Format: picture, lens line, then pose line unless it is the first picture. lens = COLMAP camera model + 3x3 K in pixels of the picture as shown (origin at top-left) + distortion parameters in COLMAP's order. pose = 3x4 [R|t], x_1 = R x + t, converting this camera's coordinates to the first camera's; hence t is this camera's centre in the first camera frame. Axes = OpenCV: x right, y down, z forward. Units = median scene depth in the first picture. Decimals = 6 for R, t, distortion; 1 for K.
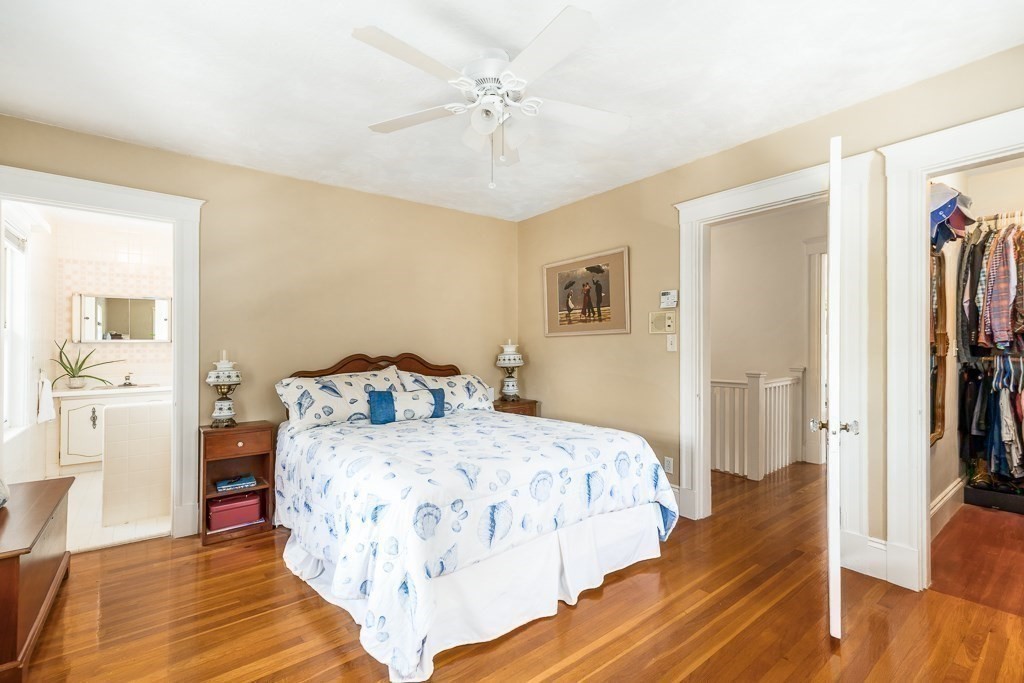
lens RADIAL K [[449.6, 0, 506.9], [0, 449.6, 339.4], [0, 0, 1]] dist [0.010441, -0.000231]
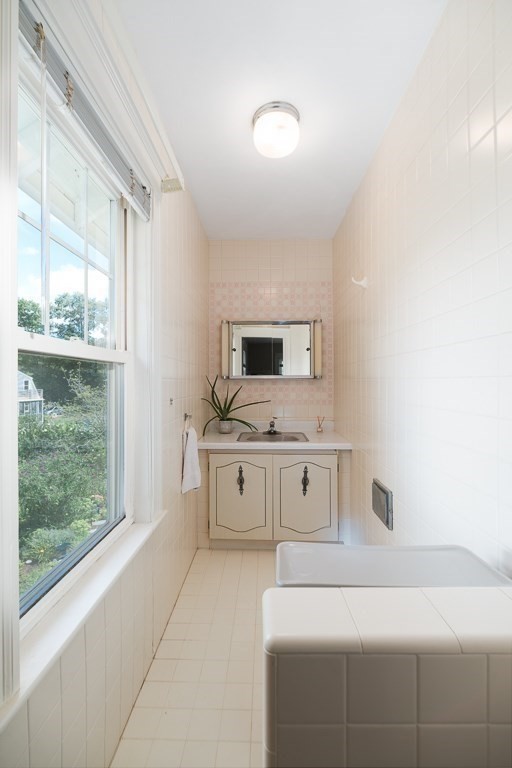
lens RADIAL K [[337.2, 0, 257.8], [0, 337.2, 383.8], [0, 0, 1]] dist [0.010441, -0.000231]
pose [[0.772641, 0.000731, -0.634843, -0.501928], [0.004843, 0.999963, 0.007045, 0.011976], [0.634825, -0.008518, 0.772609, 0.551830]]
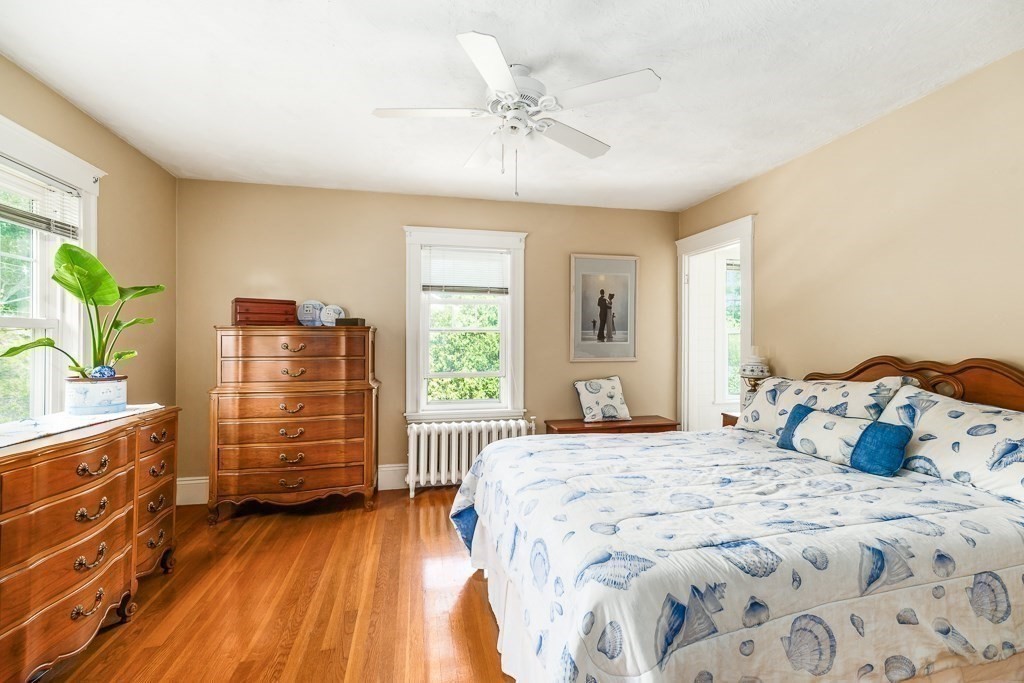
lens RADIAL K [[449.6, 0, 512.0], [0, 449.6, 341.7], [0, 0, 1]] dist [0.010441, -0.000231]
pose [[-0.426314, 0.001639, -0.904574, 0.681602], [0.010915, 0.999935, -0.003332, 0.011467], [0.904510, -0.011294, -0.426304, 1.065600]]
